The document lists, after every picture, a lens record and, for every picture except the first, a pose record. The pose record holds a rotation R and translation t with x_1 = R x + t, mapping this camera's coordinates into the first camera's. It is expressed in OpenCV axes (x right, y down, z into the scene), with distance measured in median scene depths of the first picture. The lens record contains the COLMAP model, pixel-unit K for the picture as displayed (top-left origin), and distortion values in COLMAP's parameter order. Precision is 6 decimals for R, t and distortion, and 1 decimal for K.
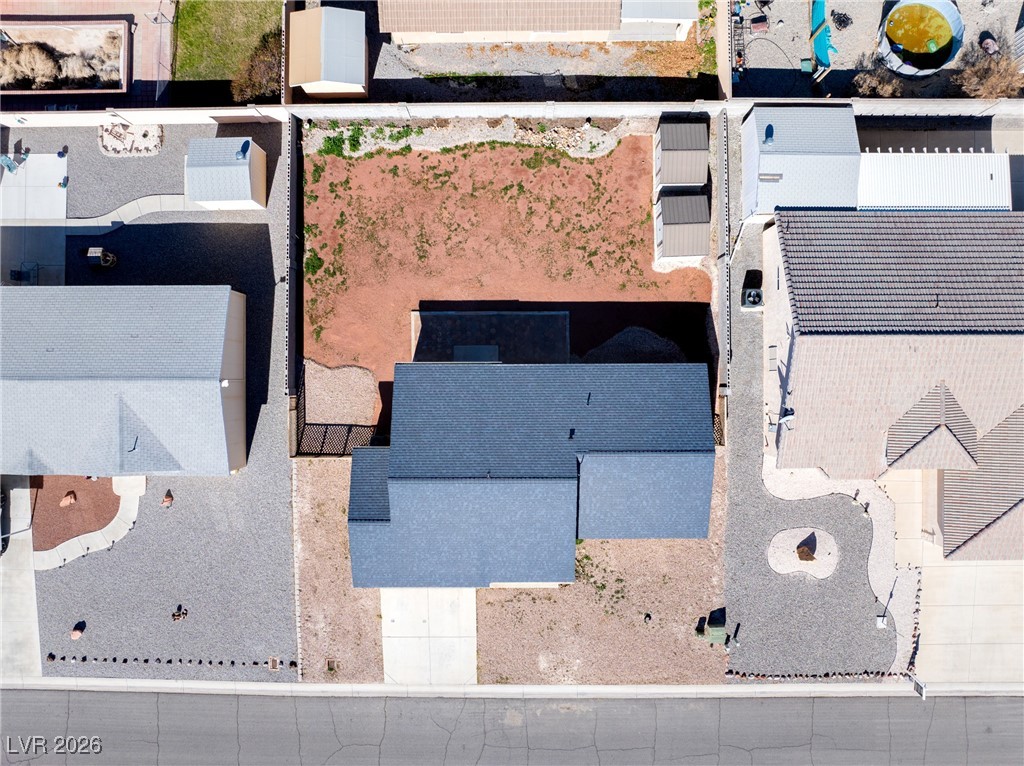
lens RADIAL K [[714.4, 0, 512.0], [0, 714.4, 383.0], [0, 0, 1]] dist [-0.030271, 0.001907]
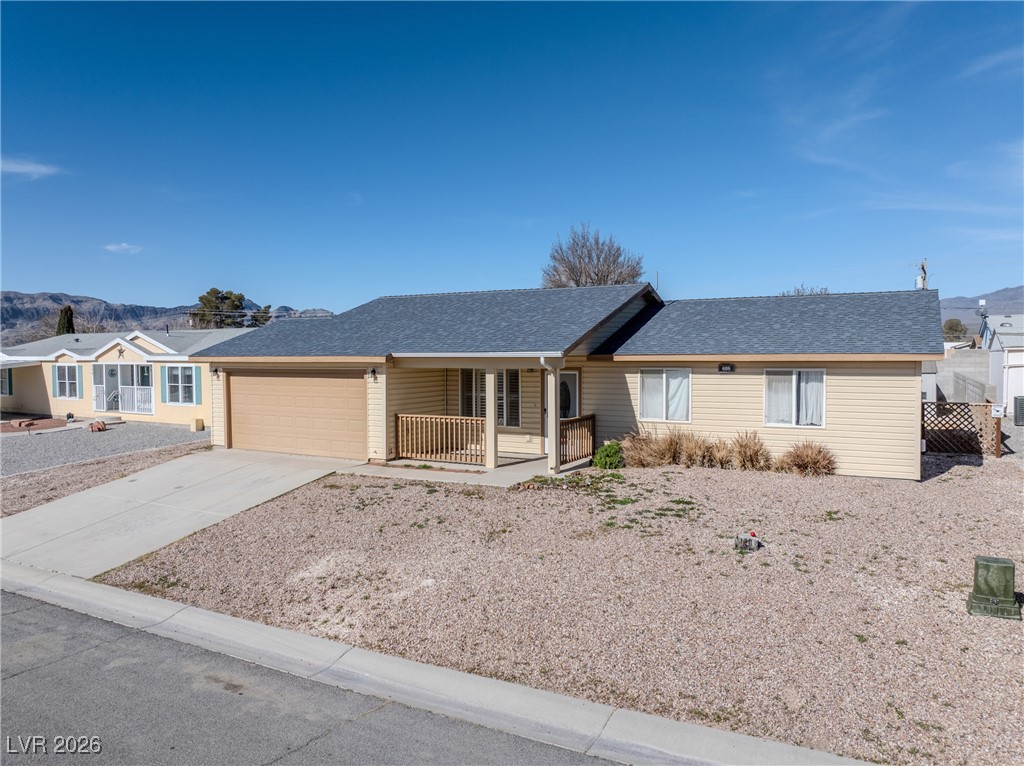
lens RADIAL K [[714.4, 0, 512.0], [0, 714.4, 383.0], [0, 0, 1]] dist [-0.030271, 0.001907]
pose [[0.873057, 0.020023, -0.487207, 0.239728], [-0.487601, 0.044217, -0.871946, 0.593254], [0.004084, 0.998821, 0.048367, 0.923192]]
